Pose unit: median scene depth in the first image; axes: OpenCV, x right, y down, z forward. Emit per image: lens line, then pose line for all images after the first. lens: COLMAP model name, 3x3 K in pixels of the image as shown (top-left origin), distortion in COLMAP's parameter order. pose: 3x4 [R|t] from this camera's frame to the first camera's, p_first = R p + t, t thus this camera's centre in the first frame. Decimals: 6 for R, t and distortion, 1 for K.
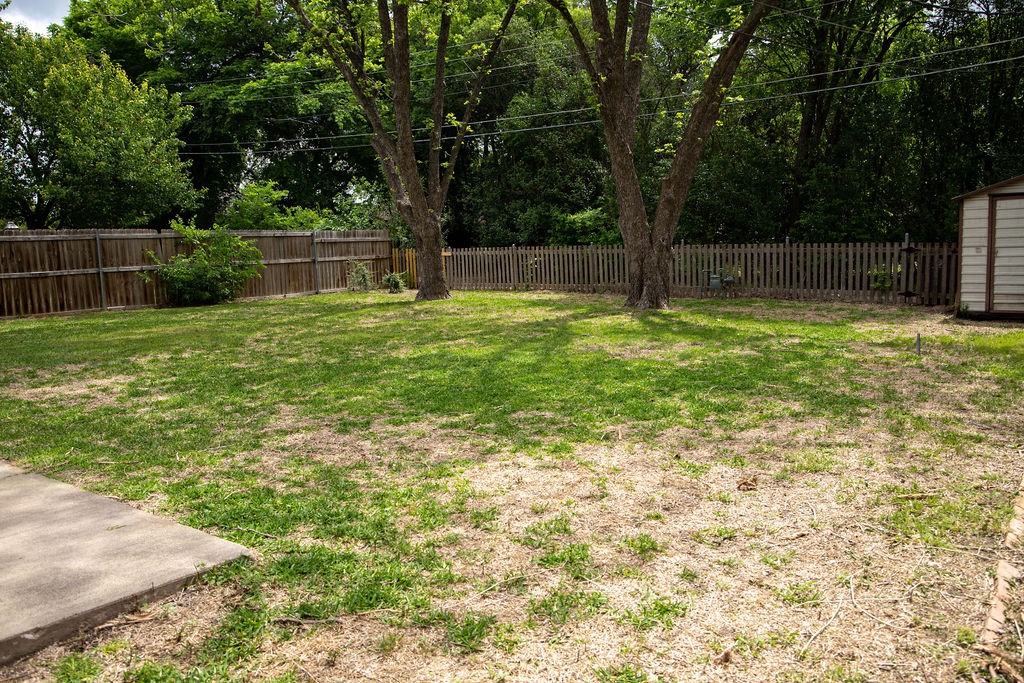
lens RADIAL K [[779.0, 0, 510.9], [0, 779.0, 336.1], [0, 0, 1]] dist [-0.071951, 0.080915]
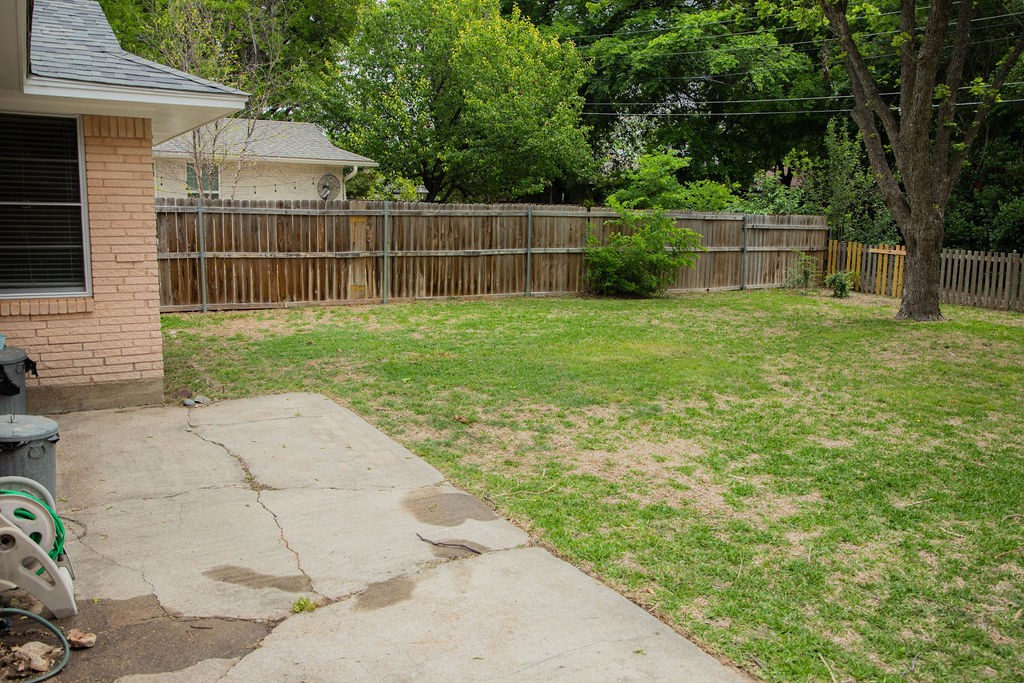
lens RADIAL K [[779.0, 0, 511.1], [0, 779.0, 341.3], [0, 0, 1]] dist [-0.071951, 0.080915]
pose [[0.932377, 0.113019, -0.343365, -0.219411], [-0.091645, 0.992739, 0.077908, -0.047544], [0.349677, -0.041172, 0.935965, 0.131602]]
